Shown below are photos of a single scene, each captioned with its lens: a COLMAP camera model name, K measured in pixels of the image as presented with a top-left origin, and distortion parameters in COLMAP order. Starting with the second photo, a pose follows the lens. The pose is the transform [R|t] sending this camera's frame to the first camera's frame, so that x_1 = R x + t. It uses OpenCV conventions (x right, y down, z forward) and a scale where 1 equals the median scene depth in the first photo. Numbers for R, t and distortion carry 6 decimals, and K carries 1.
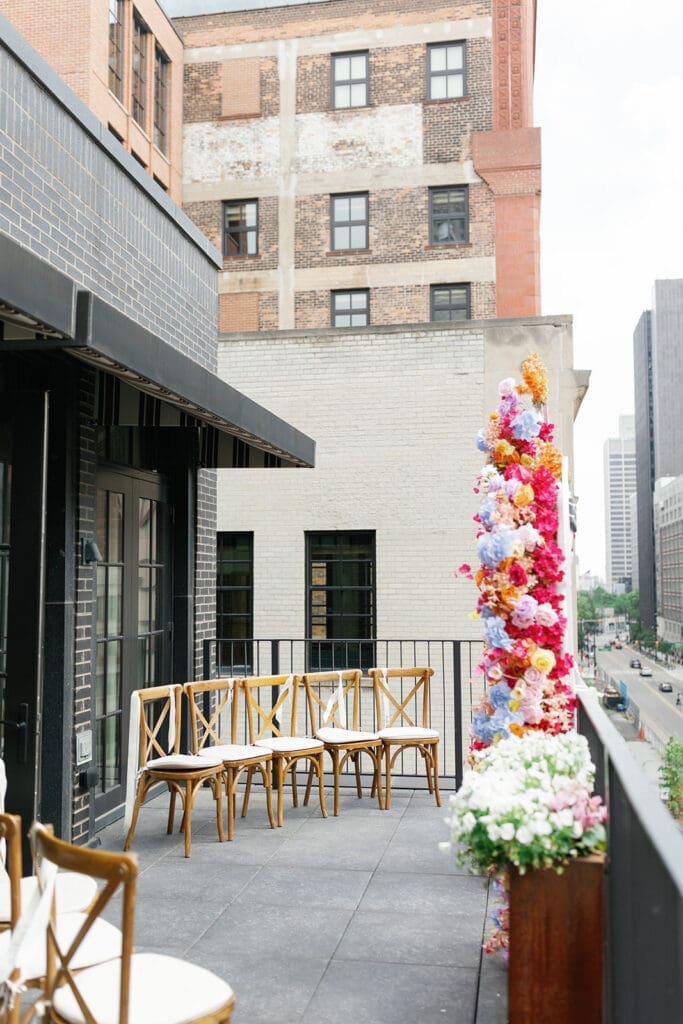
lens RADIAL K [[952.1, 0, 373.5], [0, 952.1, 511.4], [0, 0, 1]] dist [-0.003366, -0.003557]
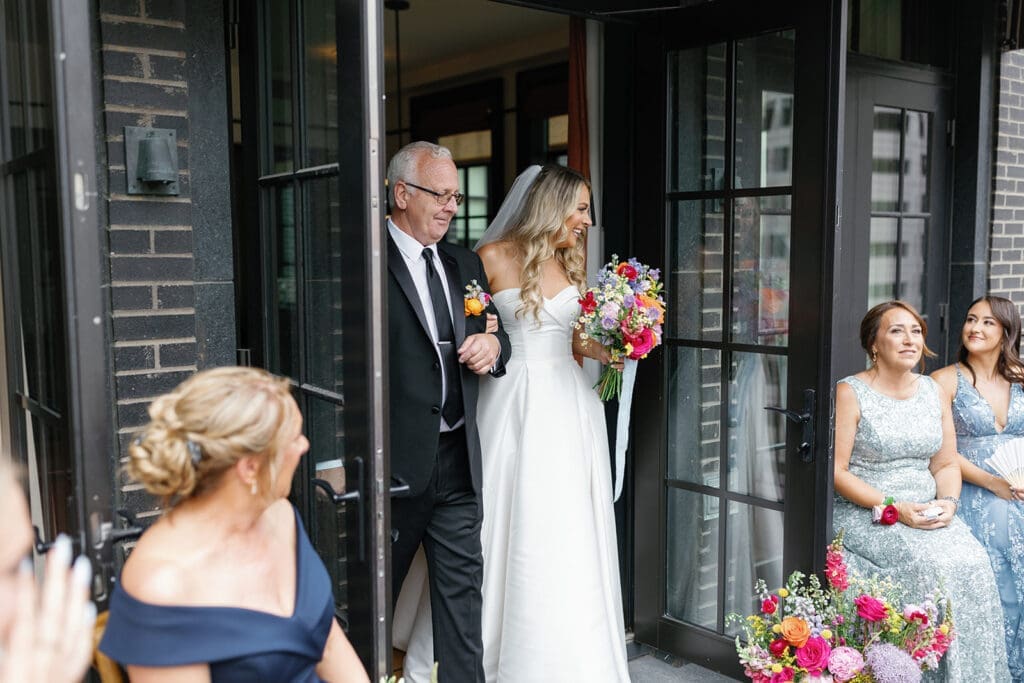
lens RADIAL K [[991.1, 0, 512.0], [0, 991.1, 341.5], [0, 0, 1]] dist [-0.008749, -0.006353]
pose [[0.716644, 0.075905, -0.693296, 0.040897], [0.047467, 0.986447, 0.157066, 0.023157], [0.695822, -0.145470, 0.703328, 0.319383]]
